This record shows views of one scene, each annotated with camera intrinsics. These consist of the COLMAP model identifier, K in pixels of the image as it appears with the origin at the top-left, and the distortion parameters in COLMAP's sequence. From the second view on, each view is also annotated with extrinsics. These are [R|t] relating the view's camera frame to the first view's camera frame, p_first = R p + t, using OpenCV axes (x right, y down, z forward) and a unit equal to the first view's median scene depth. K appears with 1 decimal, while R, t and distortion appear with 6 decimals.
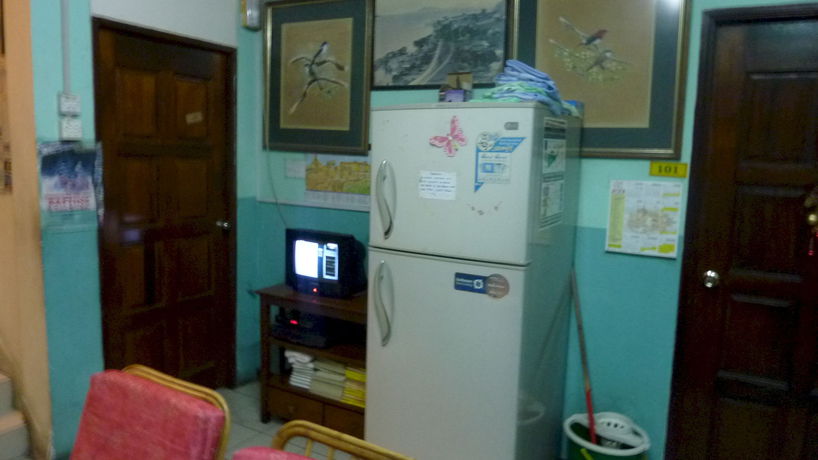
lens RADIAL K [[605.0, 0, 408.5], [0, 605.0, 228.9], [0, 0, 1]] dist [-0.013032, -0.002669]
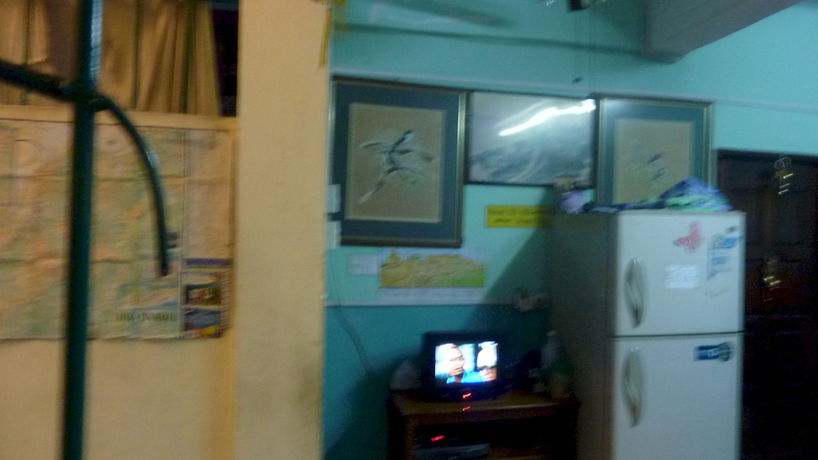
lens RADIAL K [[605.0, 0, 408.3], [0, 605.0, 228.9], [0, 0, 1]] dist [-0.013032, -0.002669]
pose [[0.713174, -0.018388, 0.700746, -0.805465], [0.090358, 0.993728, -0.065885, -0.092817], [-0.695139, 0.110306, 0.710362, 0.341343]]
